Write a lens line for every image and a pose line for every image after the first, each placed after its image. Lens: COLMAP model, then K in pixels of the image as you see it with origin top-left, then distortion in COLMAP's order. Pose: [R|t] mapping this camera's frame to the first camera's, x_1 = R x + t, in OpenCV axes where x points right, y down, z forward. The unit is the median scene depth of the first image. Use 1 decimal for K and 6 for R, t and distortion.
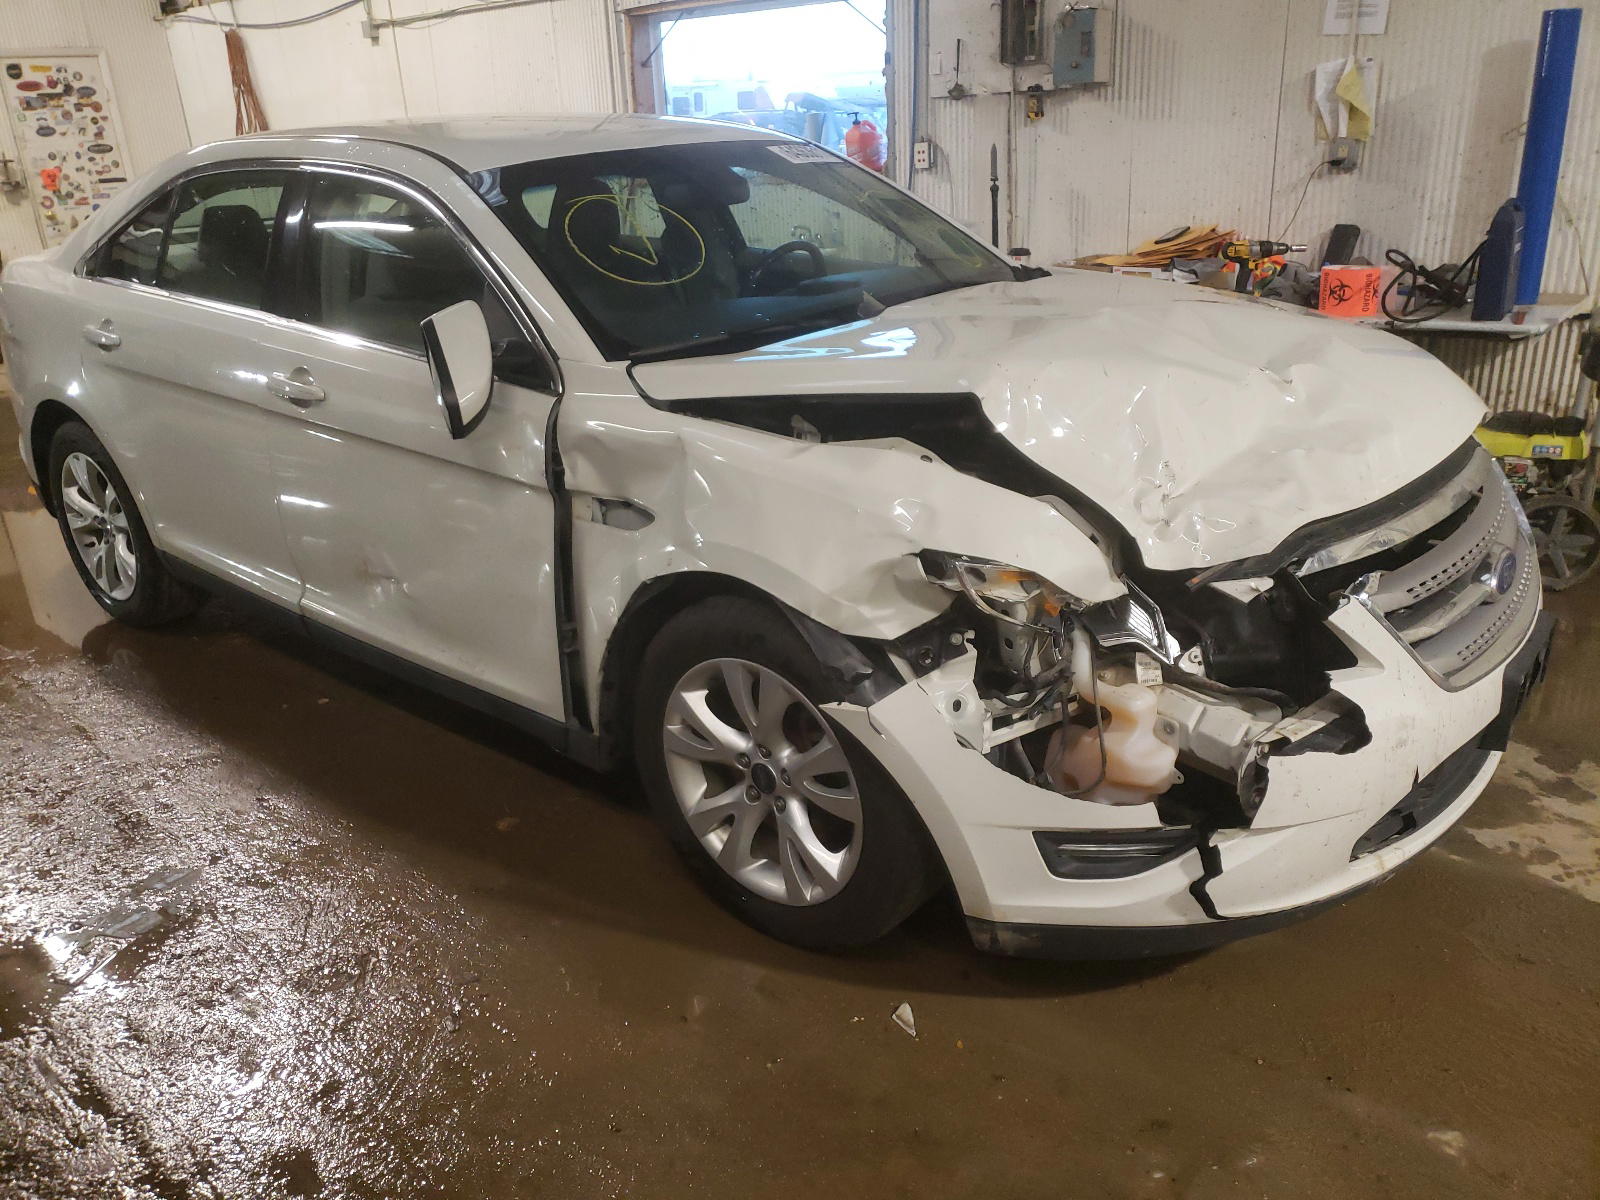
lens RADIAL K [[1224.8, 0, 800.1], [0, 1224.8, 606.3], [0, 0, 1]] dist [0.038708, -0.017595]
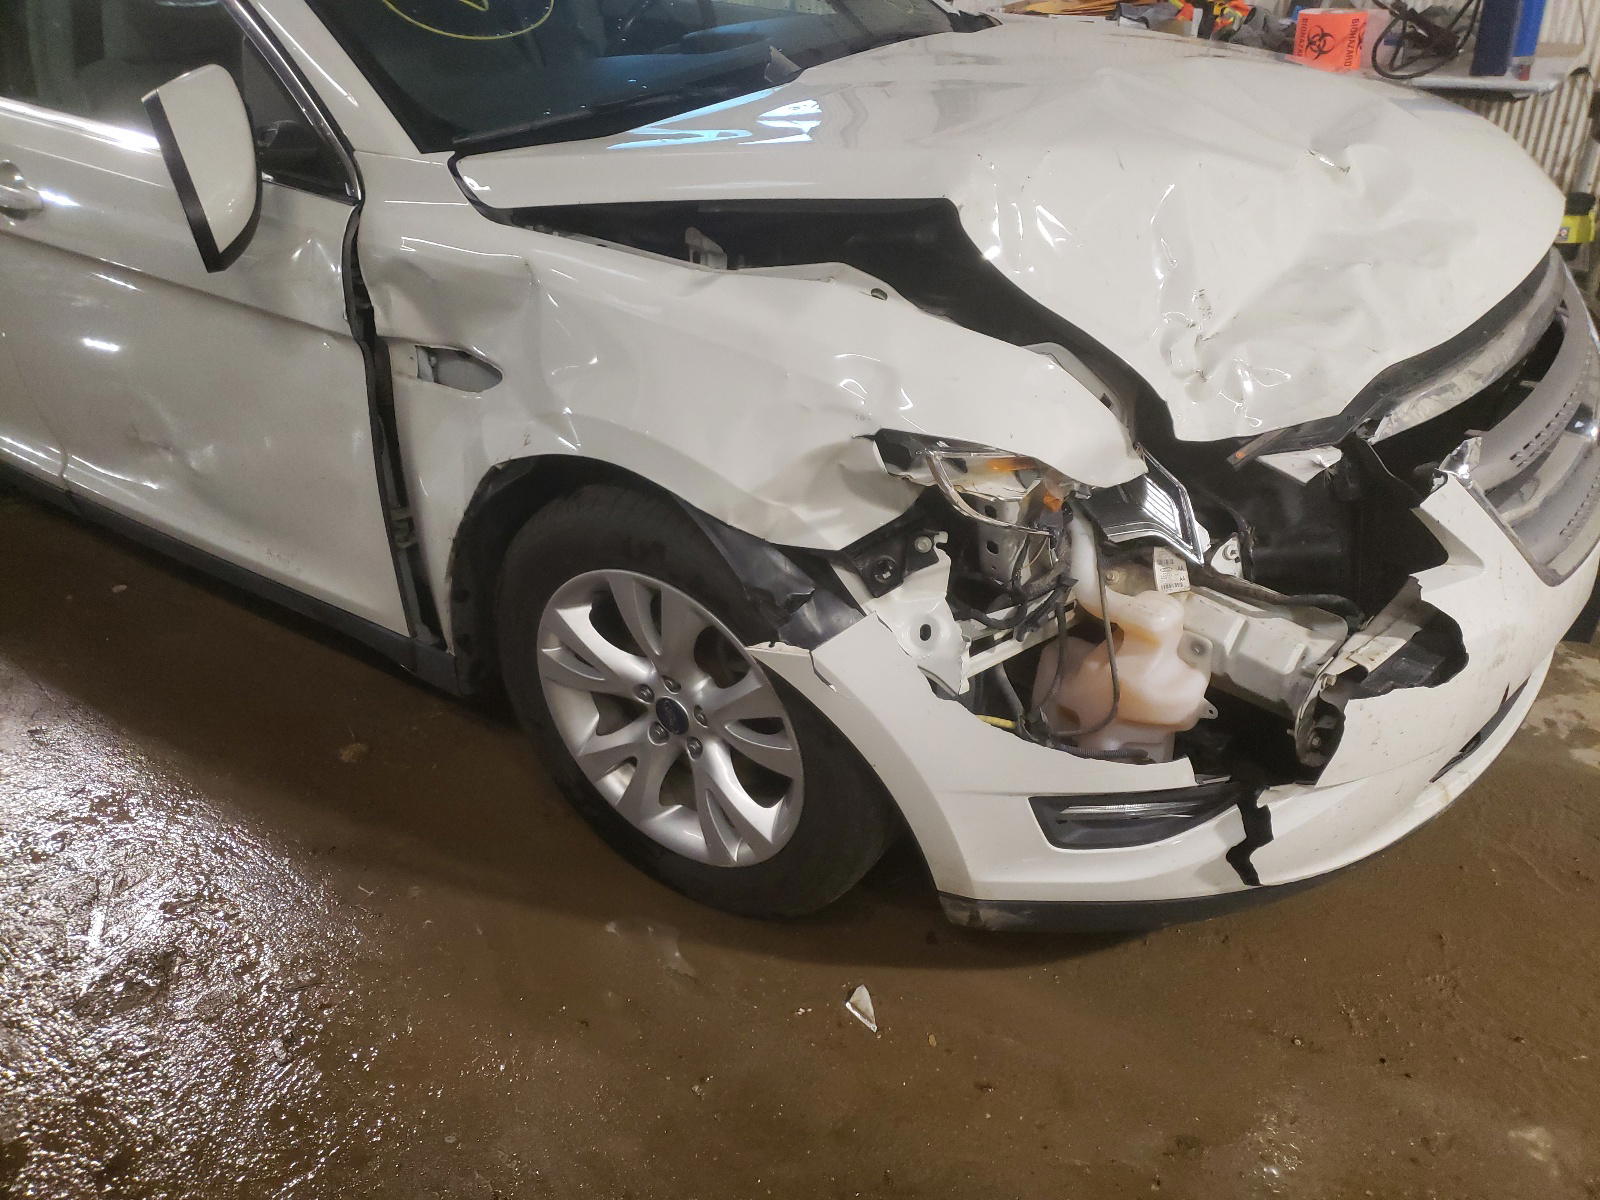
lens RADIAL K [[1224.8, 0, 805.6], [0, 1224.8, 599.2], [0, 0, 1]] dist [0.038708, -0.017595]
pose [[0.995757, -0.044674, 0.080446, -0.004621], [0.030510, 0.985077, 0.169387, -0.065283], [-0.086813, -0.166213, 0.982261, 0.259470]]
